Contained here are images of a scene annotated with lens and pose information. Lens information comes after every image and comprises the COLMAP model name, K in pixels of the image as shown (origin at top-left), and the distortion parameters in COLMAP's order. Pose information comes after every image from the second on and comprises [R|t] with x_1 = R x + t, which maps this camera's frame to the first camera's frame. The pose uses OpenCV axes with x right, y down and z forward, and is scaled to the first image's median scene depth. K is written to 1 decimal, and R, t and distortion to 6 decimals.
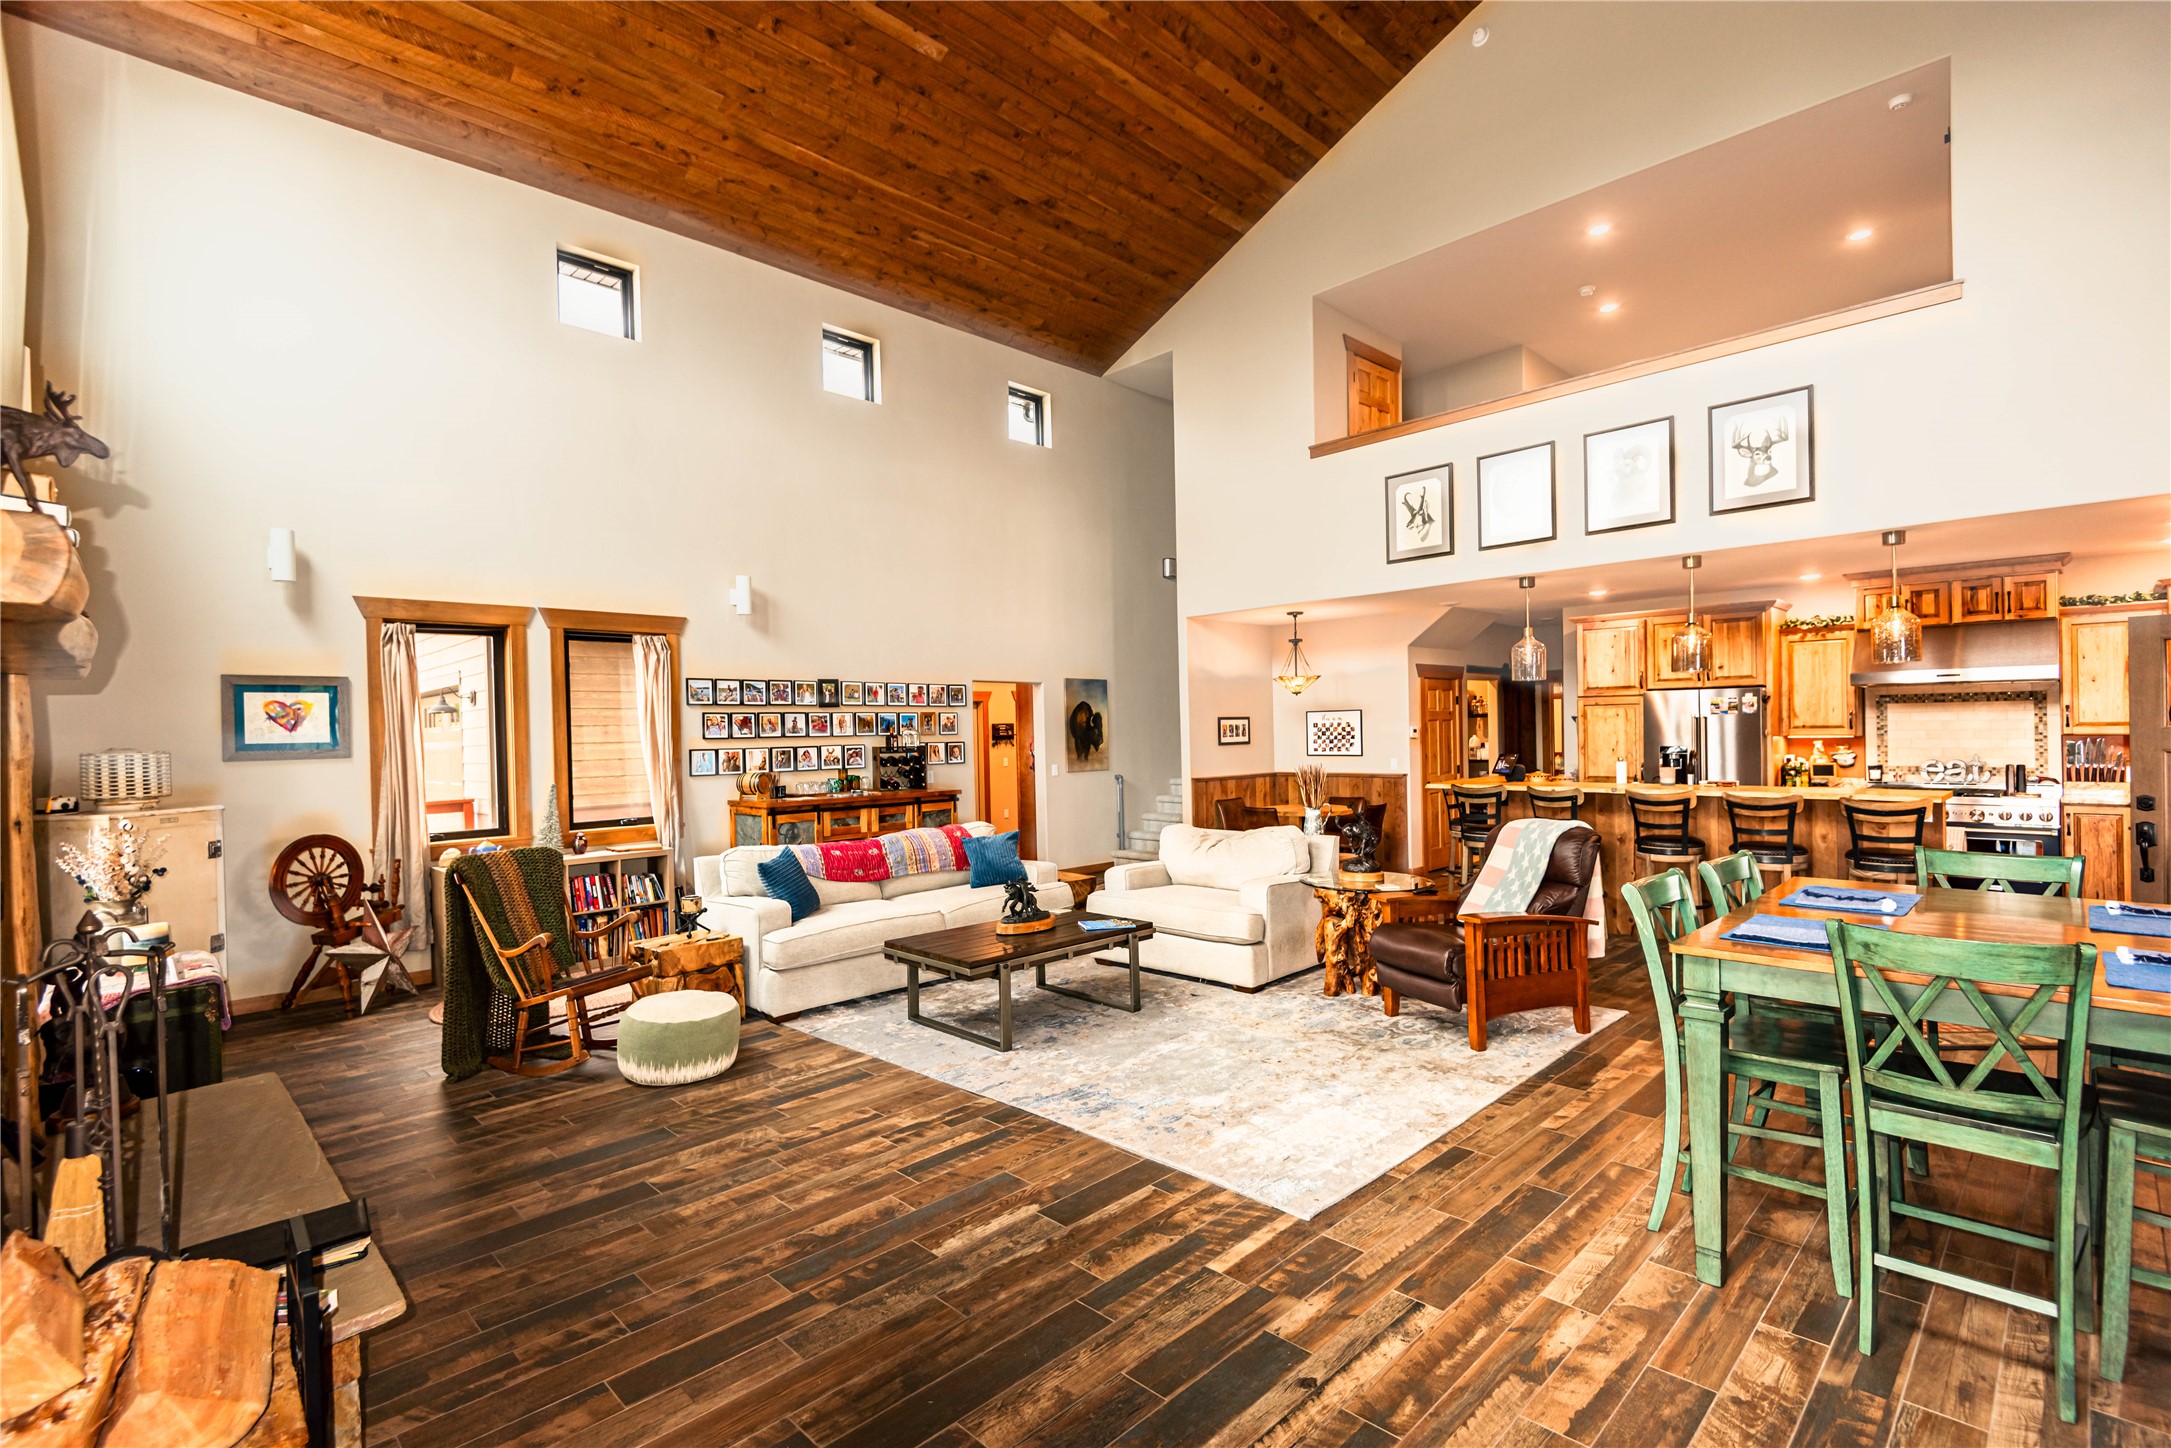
lens RADIAL K [[1002.7, 0, 1103.7], [0, 1002.7, 733.4], [0, 0, 1]] dist [0.025654, -0.016767]
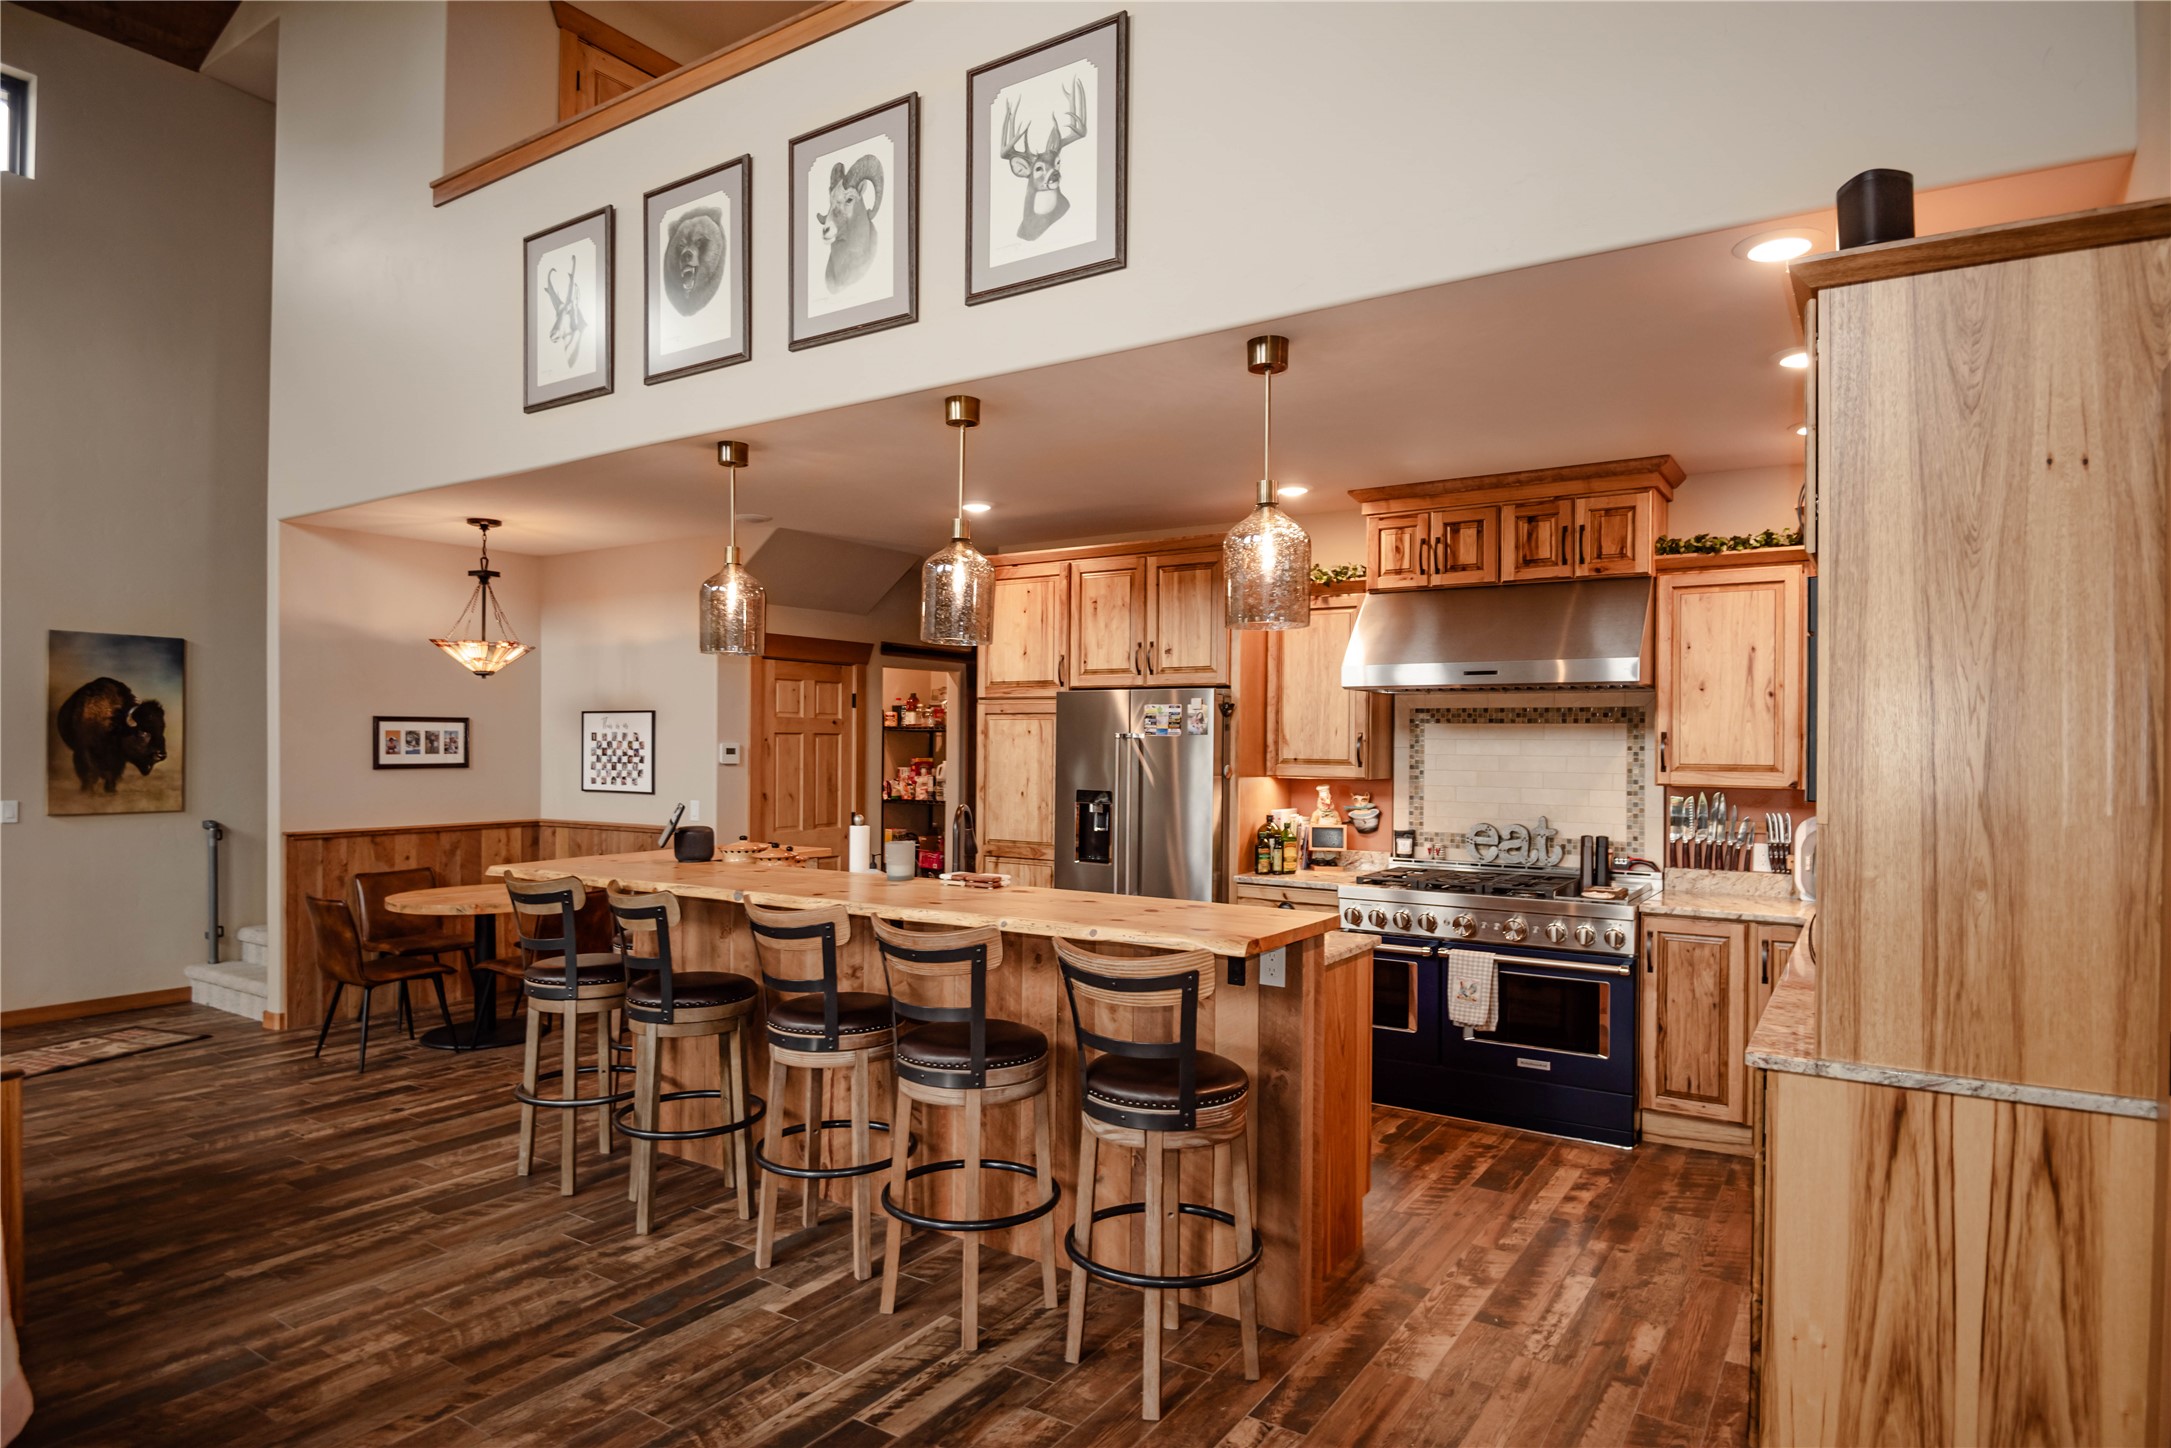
lens RADIAL K [[1220.5, 0, 1119.2], [0, 1220.5, 743.8], [0, 0, 1]] dist [0.004084, -0.020014]
pose [[0.977352, 0.025334, 0.210100, 0.485037], [-0.024662, 0.999679, -0.005817, -0.010042], [-0.210180, 0.000504, 0.977663, 0.380541]]
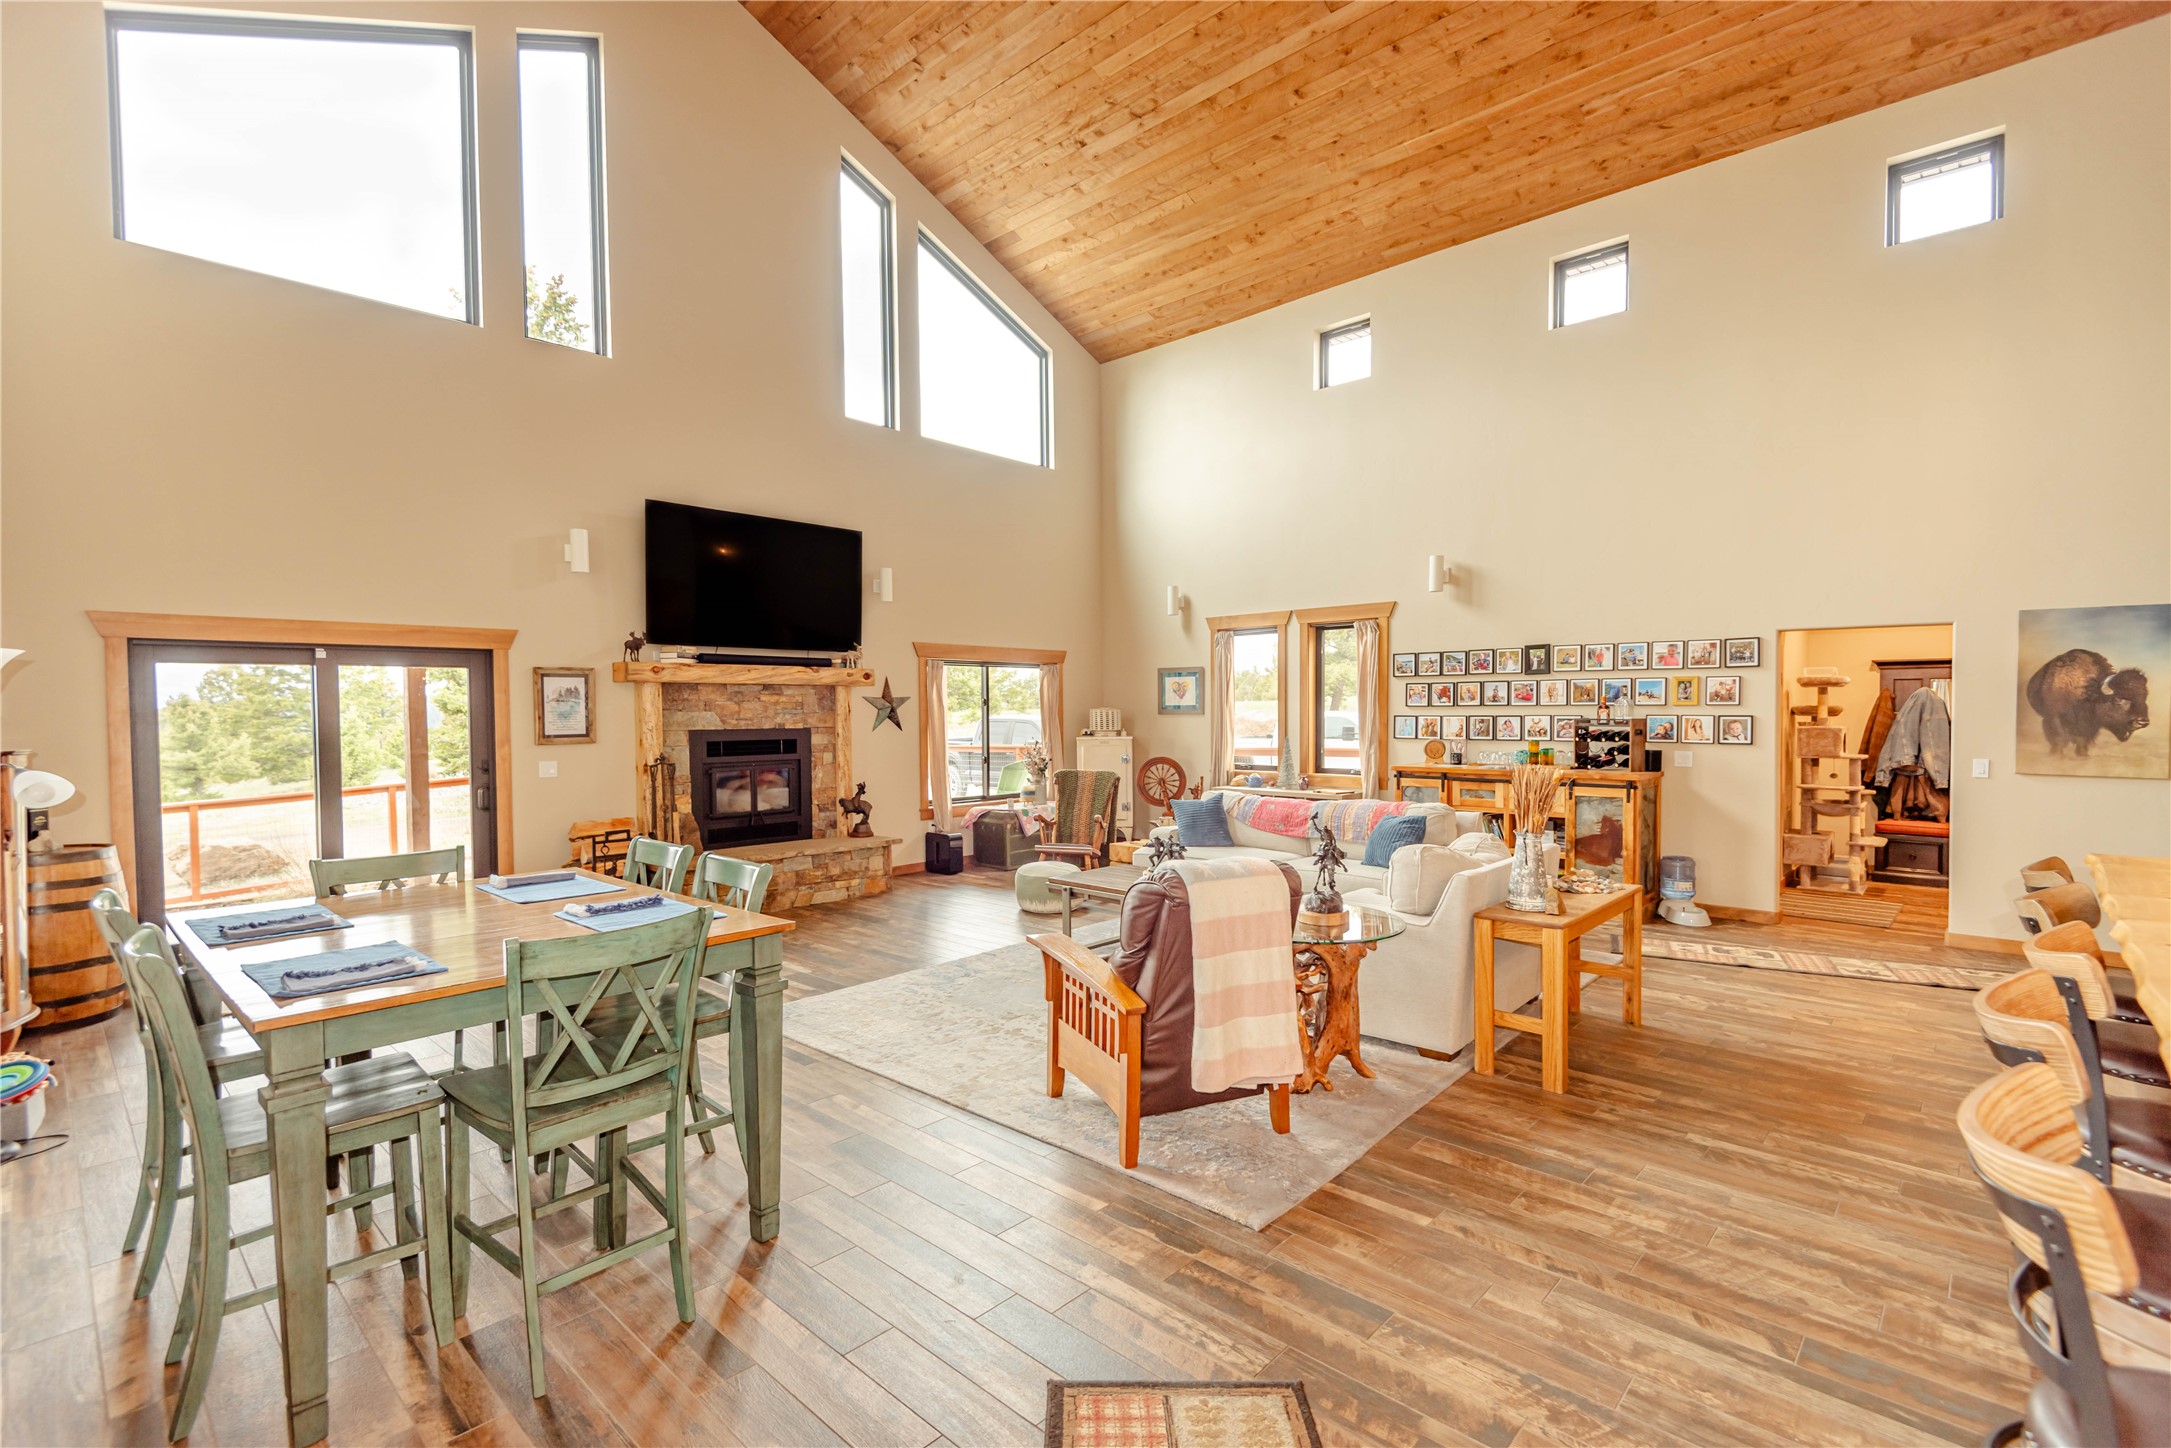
lens RADIAL K [[985.2, 0, 1085.2], [0, 985.2, 738.2], [0, 0, 1]] dist [0.045706, -0.023253]
pose [[0.035848, 0.051166, -0.998047, 0.699046], [0.000314, 0.998688, 0.051210, -0.015899], [0.999357, -0.002150, 0.035785, 0.583858]]
